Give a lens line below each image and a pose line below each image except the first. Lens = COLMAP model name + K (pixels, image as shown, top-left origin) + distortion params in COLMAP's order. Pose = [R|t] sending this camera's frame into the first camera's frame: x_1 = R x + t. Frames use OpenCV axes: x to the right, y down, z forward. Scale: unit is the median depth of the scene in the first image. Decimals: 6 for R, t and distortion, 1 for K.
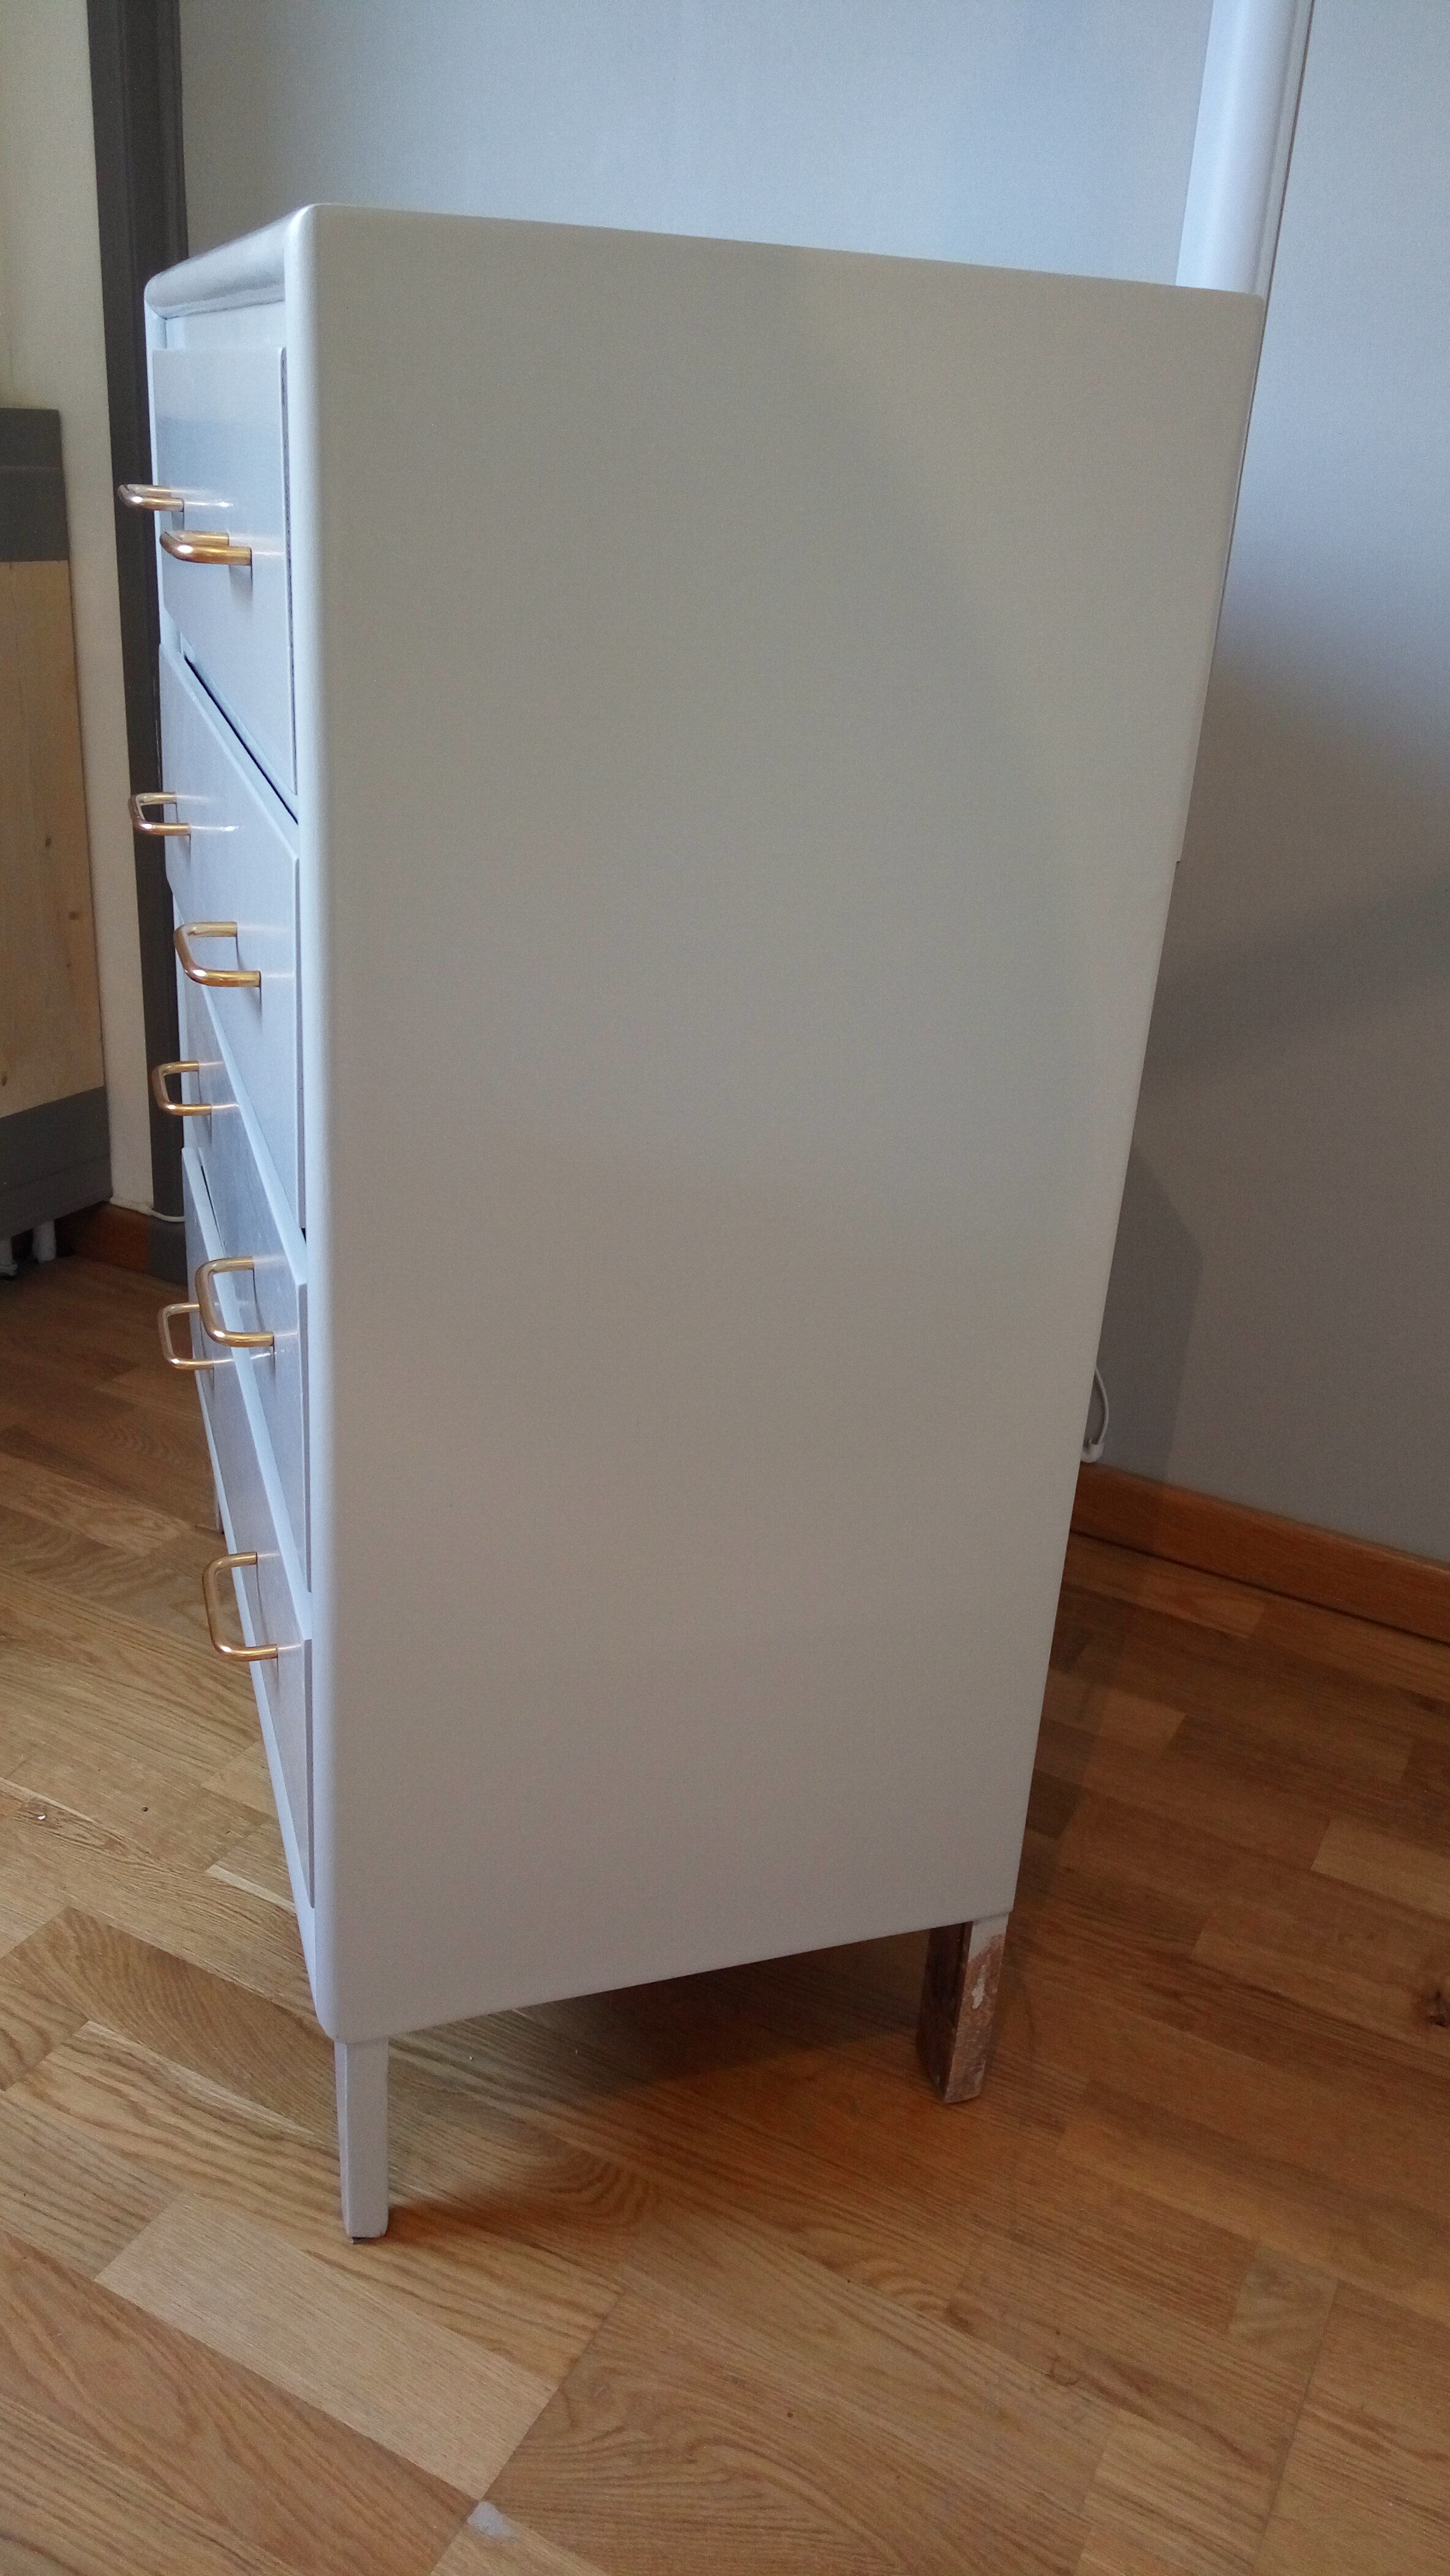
lens RADIAL K [[2079.9, 0, 725.0], [0, 2079.9, 1288.0], [0, 0, 1]] dist [0.002297, 0.002289]
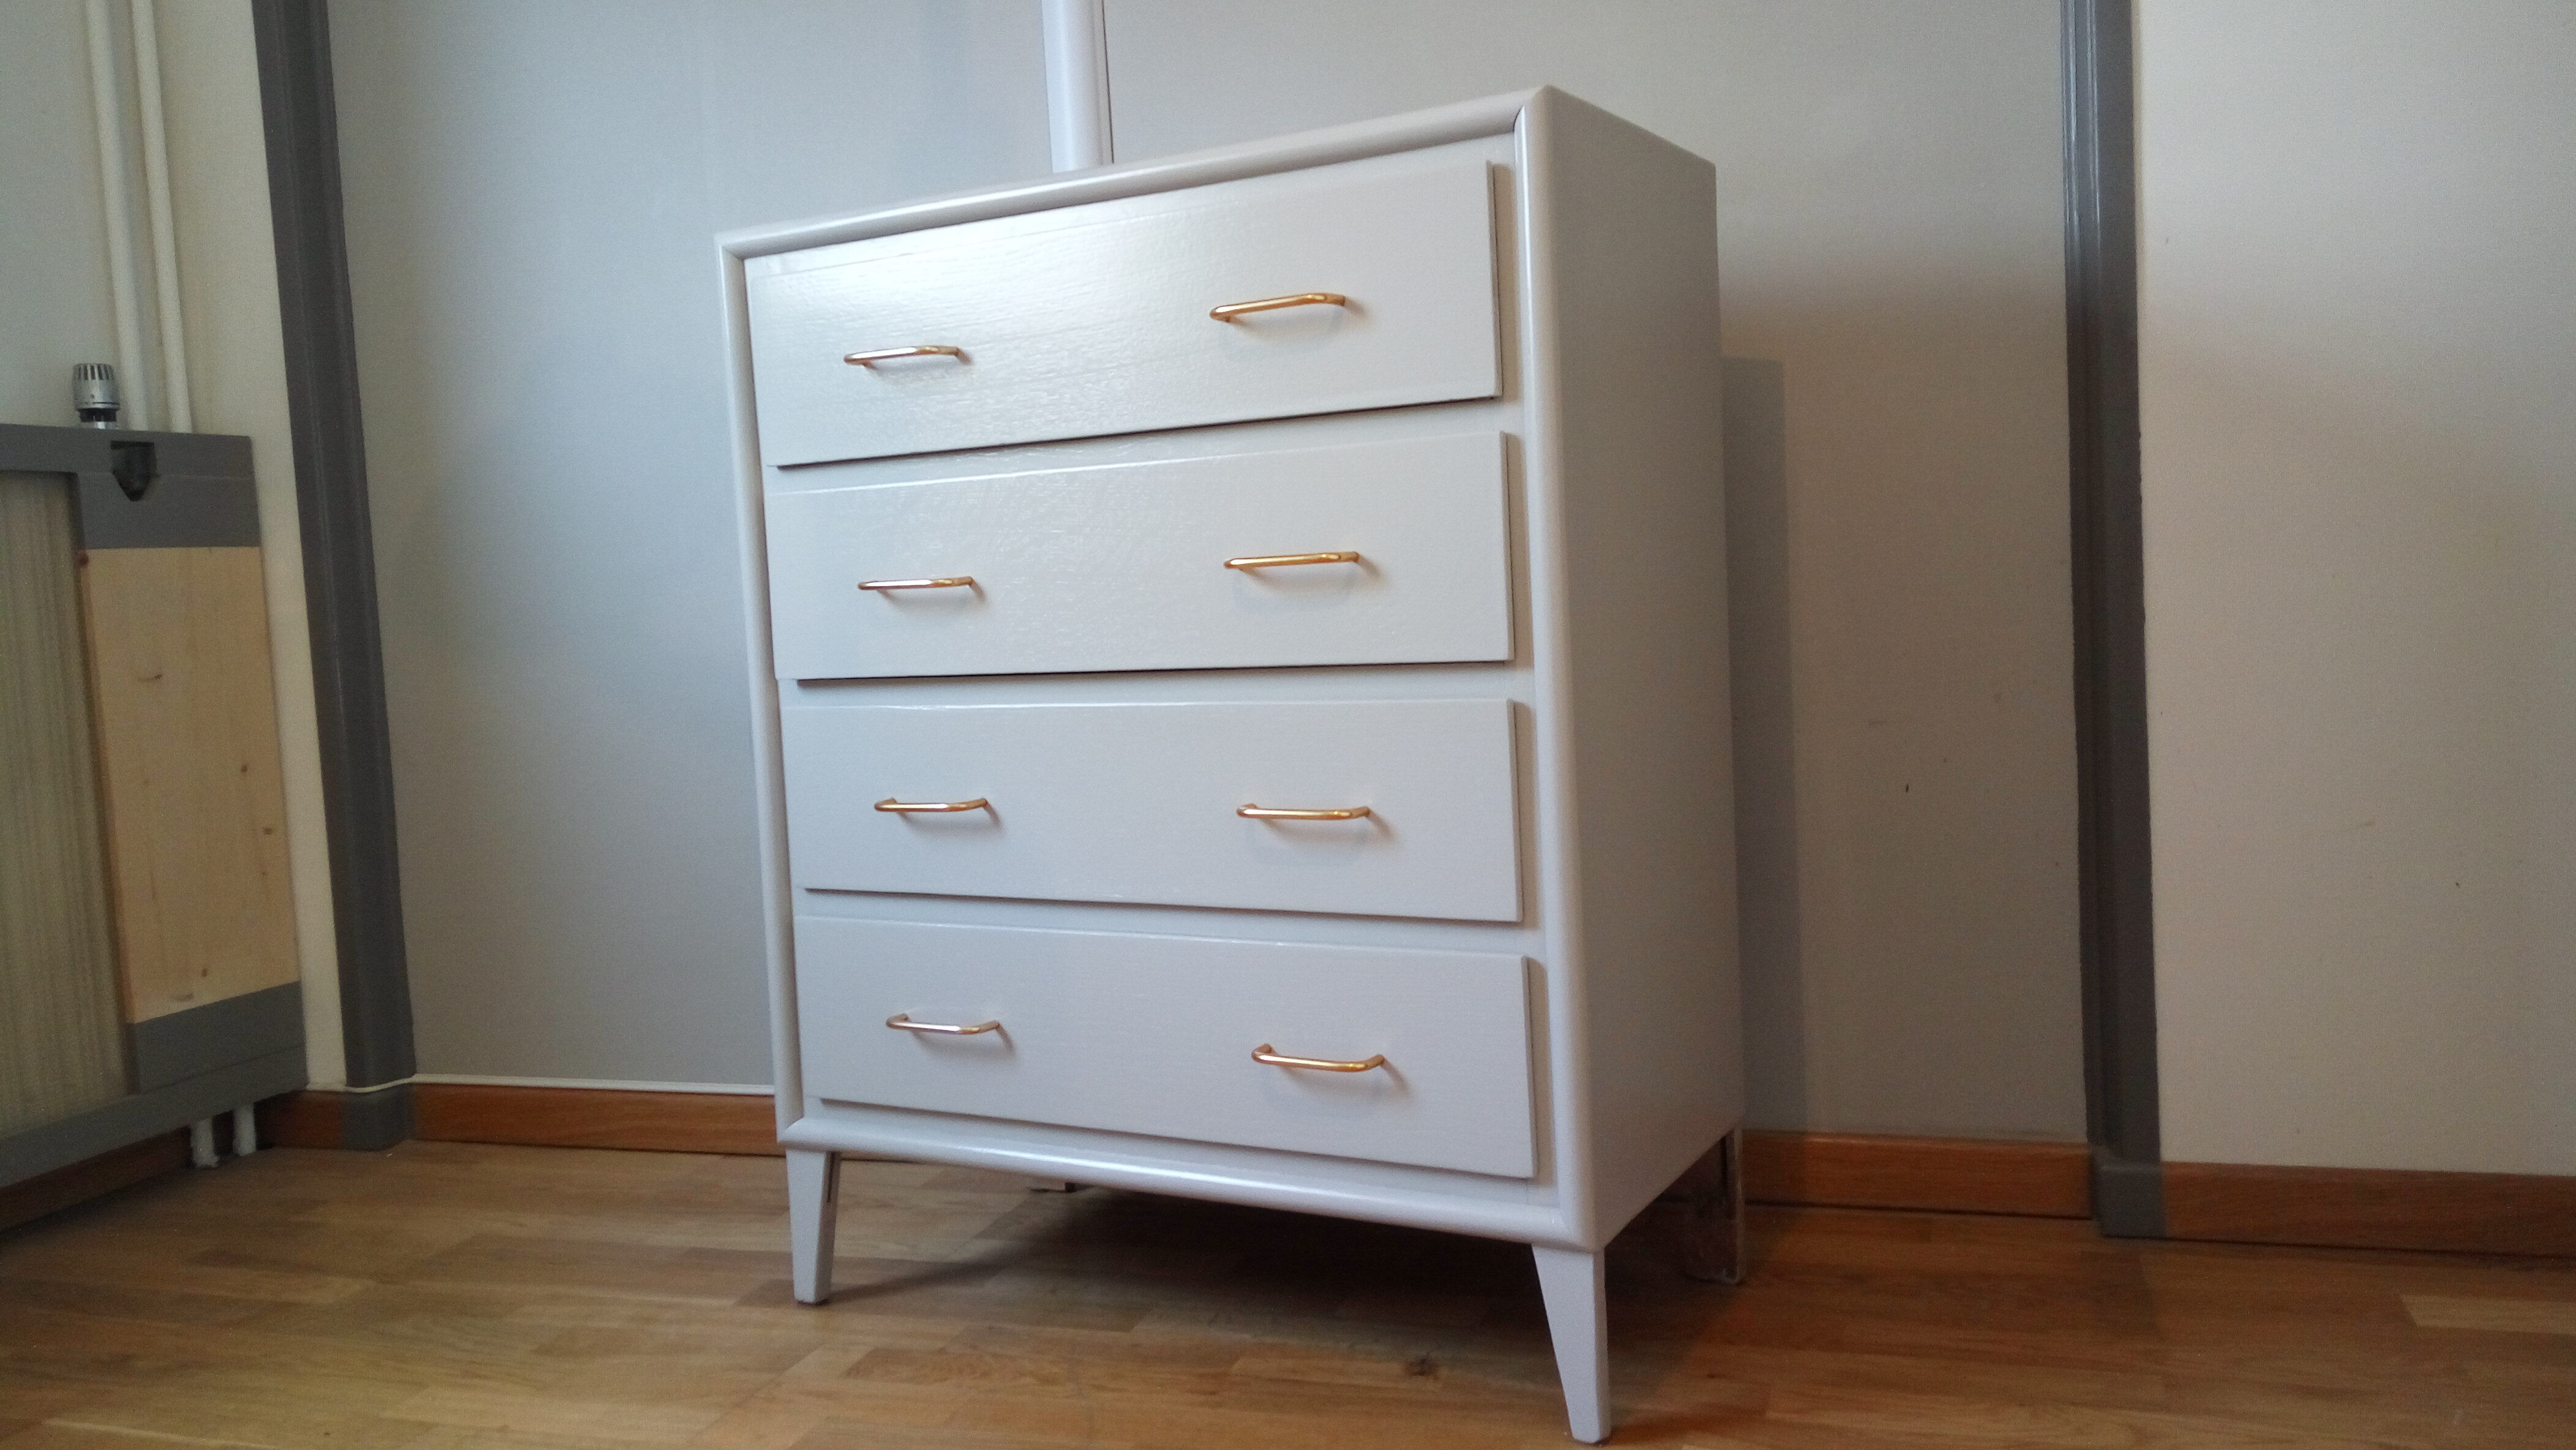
lens RADIAL K [[2079.9, 0, 1288.0], [0, 2079.9, 725.0], [0, 0, 1]] dist [0.002297, 0.002289]
pose [[0.979954, -0.125119, 0.155032, 0.091250], [0.171509, 0.925765, -0.336964, 0.300665], [-0.101363, 0.356798, 0.928666, -0.206644]]
